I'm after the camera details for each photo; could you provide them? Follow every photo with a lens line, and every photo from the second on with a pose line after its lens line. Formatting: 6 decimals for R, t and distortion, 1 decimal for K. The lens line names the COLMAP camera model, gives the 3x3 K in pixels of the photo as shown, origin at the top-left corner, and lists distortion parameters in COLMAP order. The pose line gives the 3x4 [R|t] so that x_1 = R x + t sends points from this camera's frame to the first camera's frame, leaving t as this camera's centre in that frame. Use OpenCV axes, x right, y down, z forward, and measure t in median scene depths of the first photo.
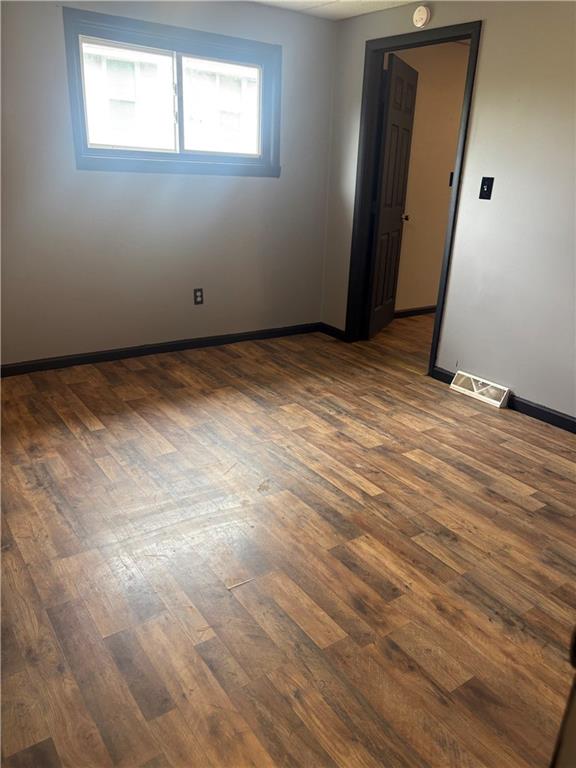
lens RADIAL K [[585.1, 0, 285.1], [0, 585.1, 388.7], [0, 0, 1]] dist [0.058142, -0.082701]
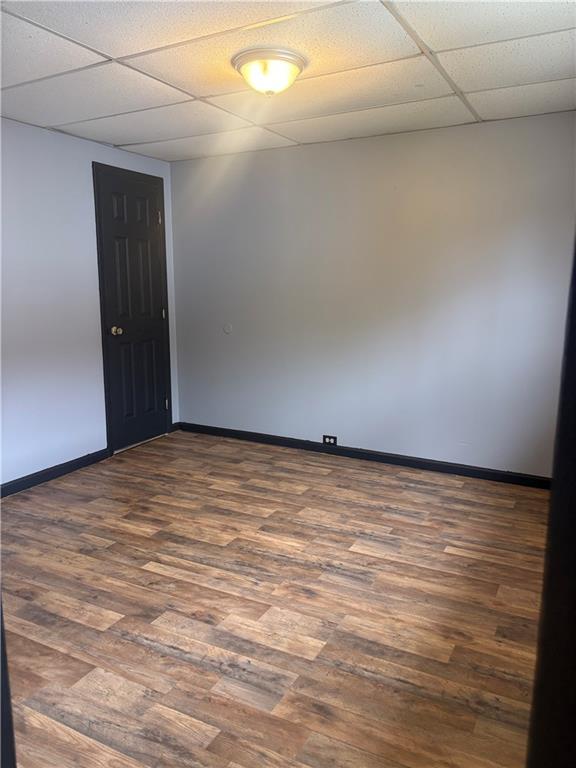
lens RADIAL K [[585.1, 0, 285.1], [0, 585.1, 388.7], [0, 0, 1]] dist [0.058142, -0.082701]
pose [[-0.893199, 0.037076, -0.448130, 0.378632], [-0.188966, 0.873373, 0.448900, -0.603761], [0.408027, 0.485639, -0.773090, 1.673834]]
